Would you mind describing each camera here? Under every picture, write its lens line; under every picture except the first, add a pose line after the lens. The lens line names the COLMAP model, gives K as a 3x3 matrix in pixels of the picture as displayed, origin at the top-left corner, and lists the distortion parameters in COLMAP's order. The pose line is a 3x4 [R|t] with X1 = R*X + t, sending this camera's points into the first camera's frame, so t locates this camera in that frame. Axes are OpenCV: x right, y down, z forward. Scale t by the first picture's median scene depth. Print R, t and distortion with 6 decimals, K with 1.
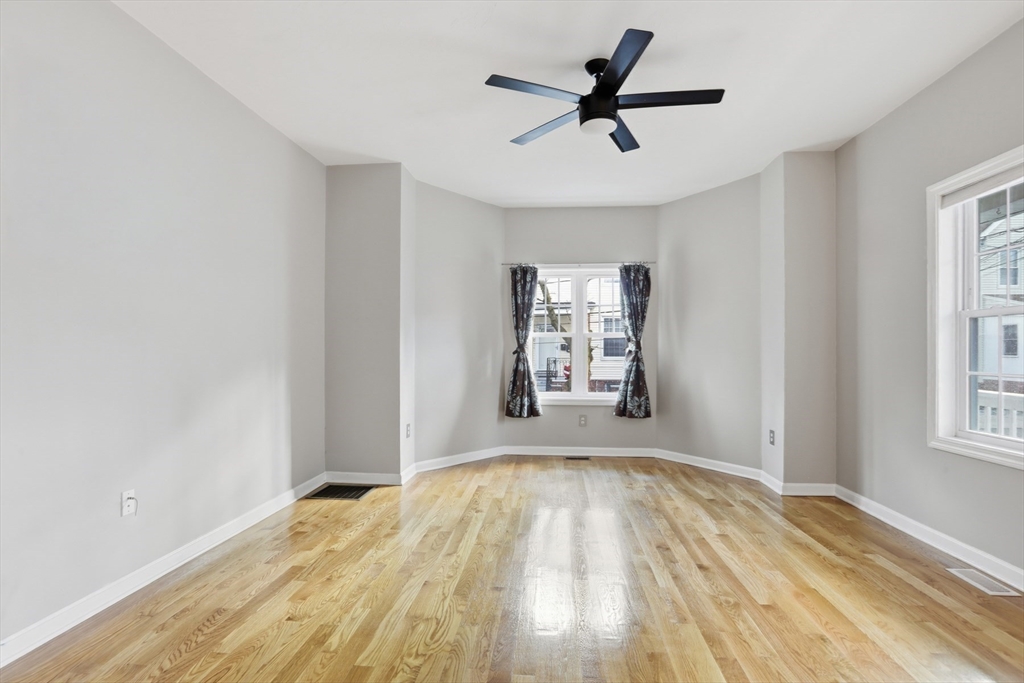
lens RADIAL K [[520.6, 0, 519.1], [0, 520.6, 347.2], [0, 0, 1]] dist [-0.041565, 0.008406]
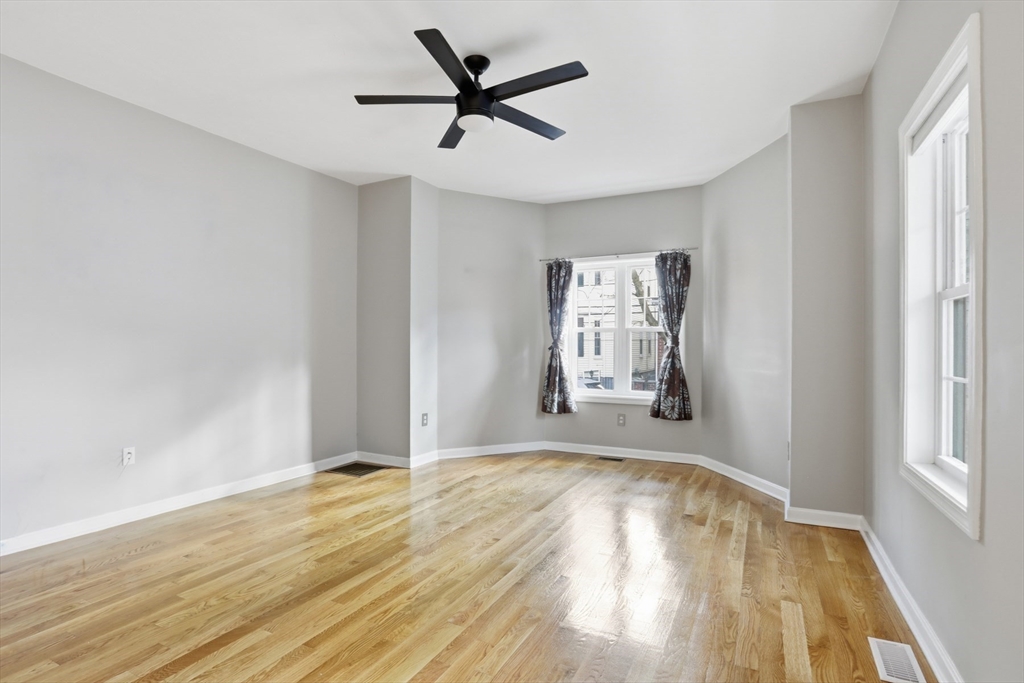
lens RADIAL K [[520.6, 0, 519.3], [0, 520.6, 340.7], [0, 0, 1]] dist [-0.041565, 0.008406]
pose [[0.926348, -0.003089, -0.376655, 0.322616], [0.001463, 0.999988, -0.004603, 0.000629], [0.376665, 0.003713, 0.926342, 0.053977]]
